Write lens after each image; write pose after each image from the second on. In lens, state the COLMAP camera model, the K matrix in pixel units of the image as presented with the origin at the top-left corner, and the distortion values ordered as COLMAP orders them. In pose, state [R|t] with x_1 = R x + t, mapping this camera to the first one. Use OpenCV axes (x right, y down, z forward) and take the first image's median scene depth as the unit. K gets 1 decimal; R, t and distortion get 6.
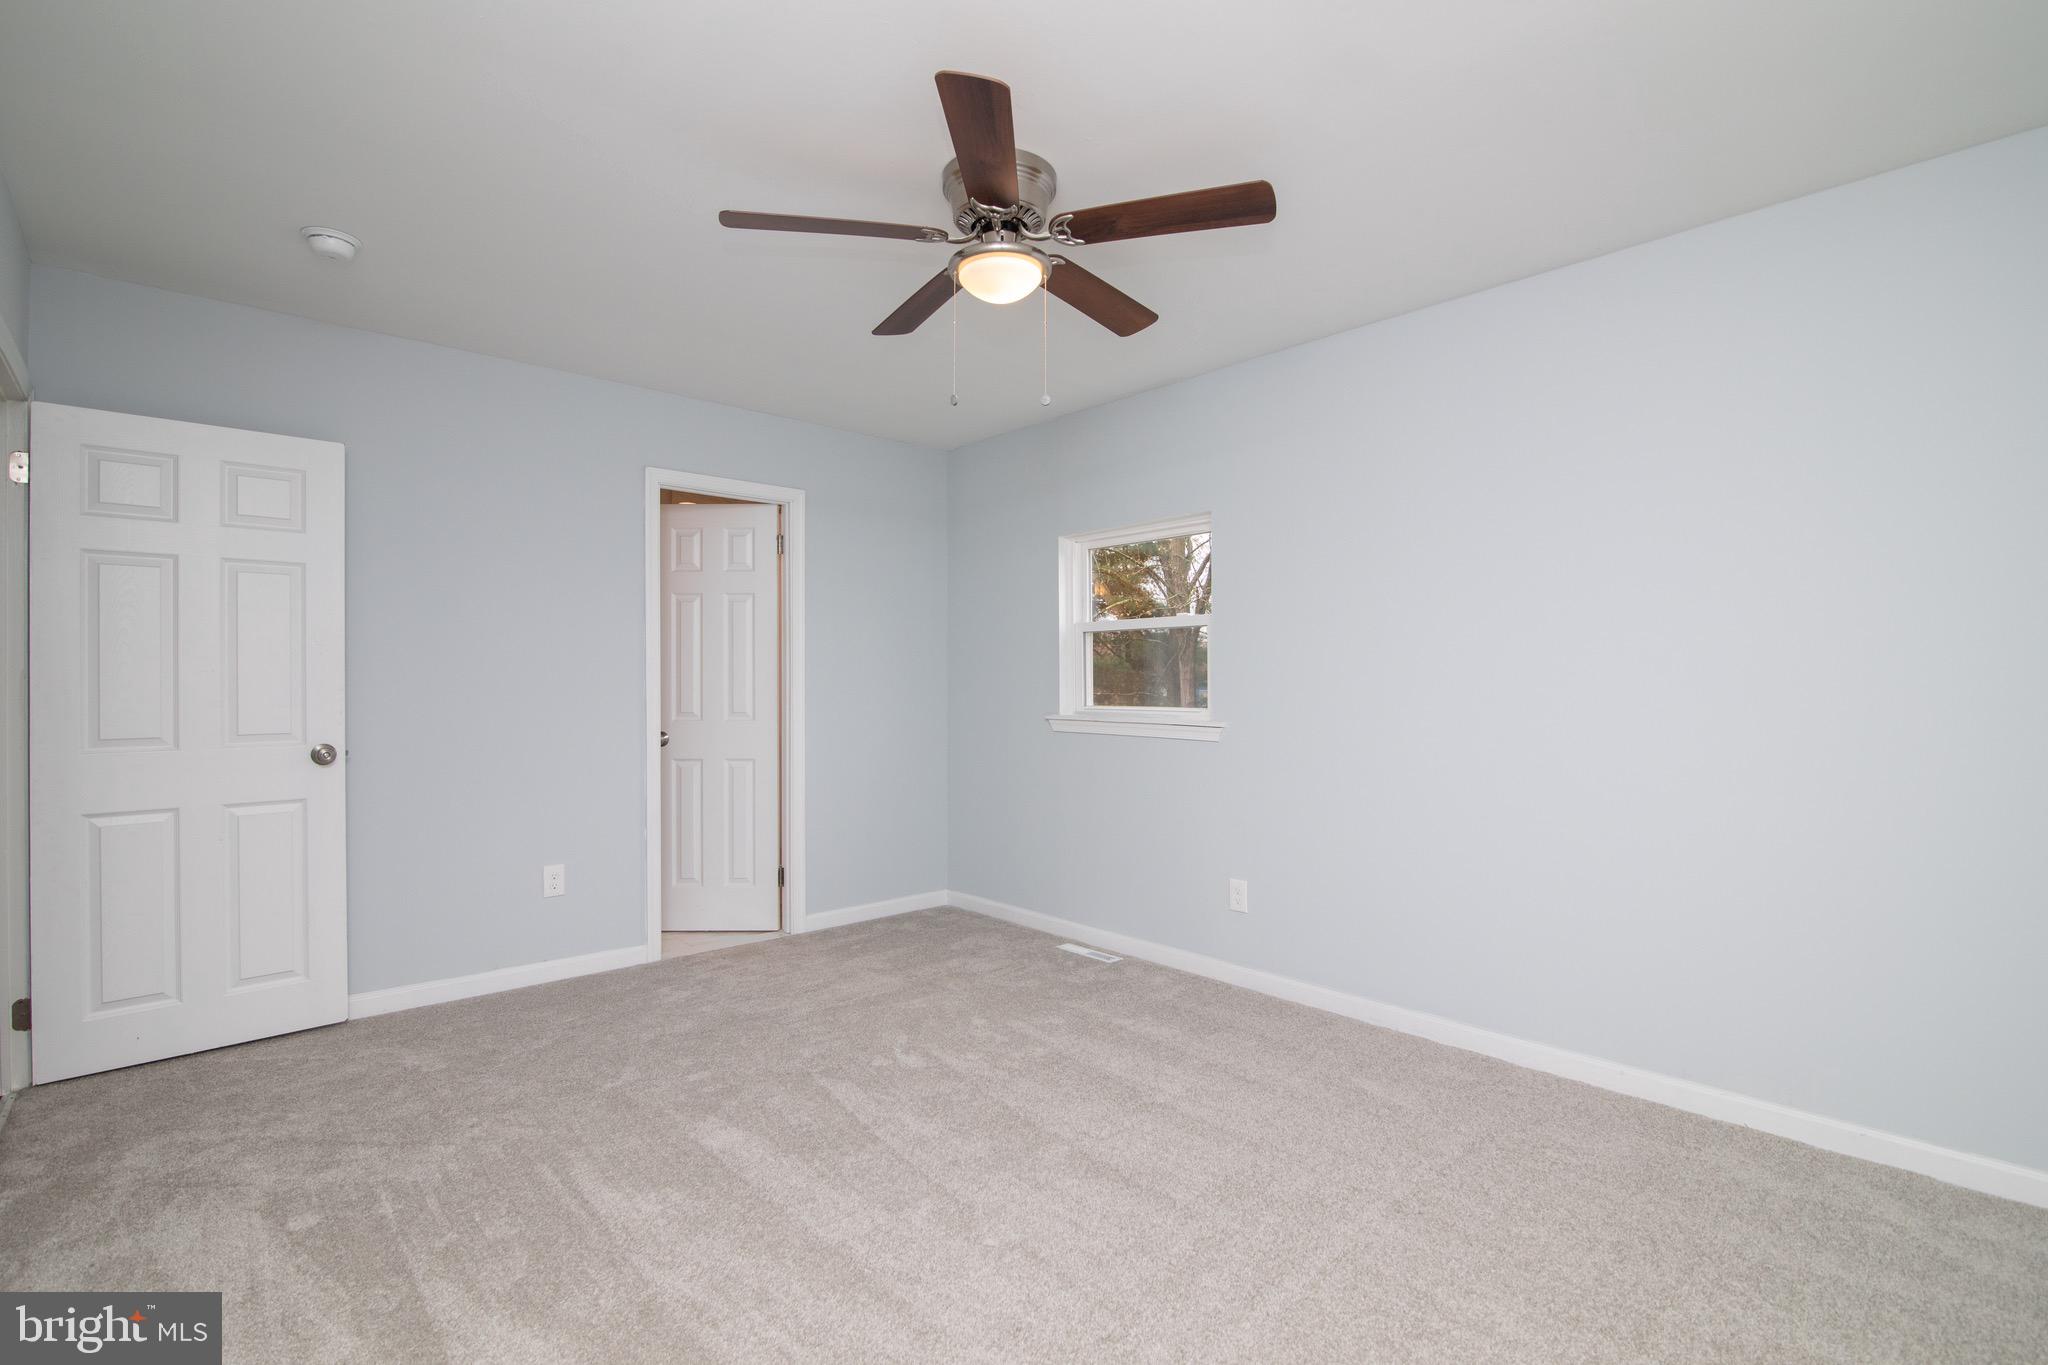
lens RADIAL K [[947.8, 0, 1012.5], [0, 947.8, 687.1], [0, 0, 1]] dist [-0.023621, -0.000229]
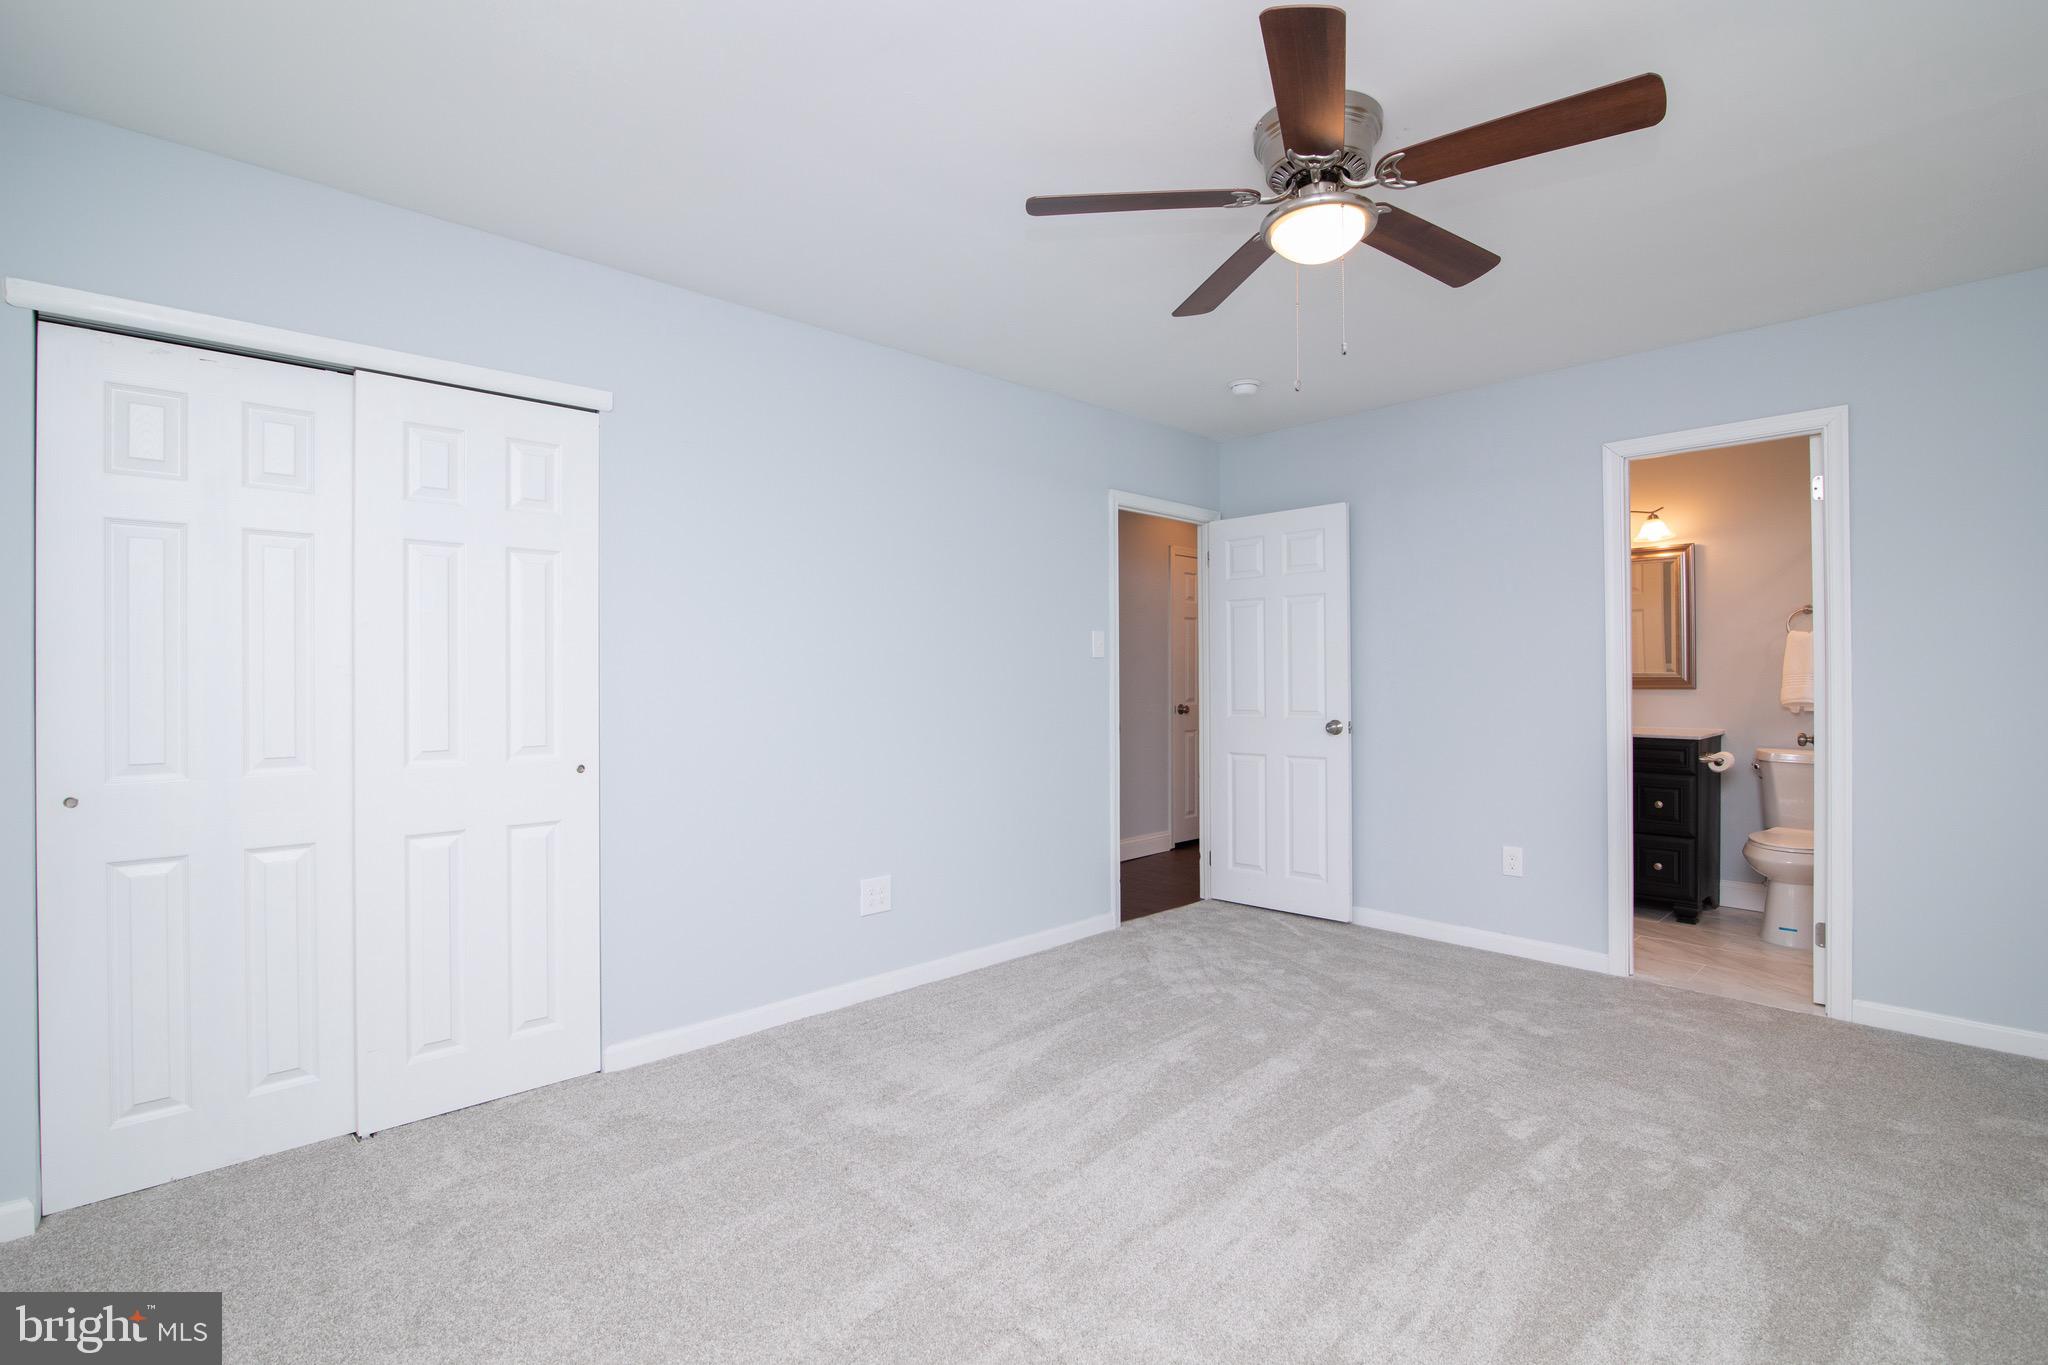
lens RADIAL K [[942.3, 0, 1026.8], [0, 942.3, 675.6], [0, 0, 1]] dist [-0.016705, 0.000867]
pose [[0.012794, -0.004109, -0.999910, 0.741796], [-0.002148, 0.999989, -0.004137, 0.002165], [0.999916, 0.002201, 0.012785, 0.576490]]
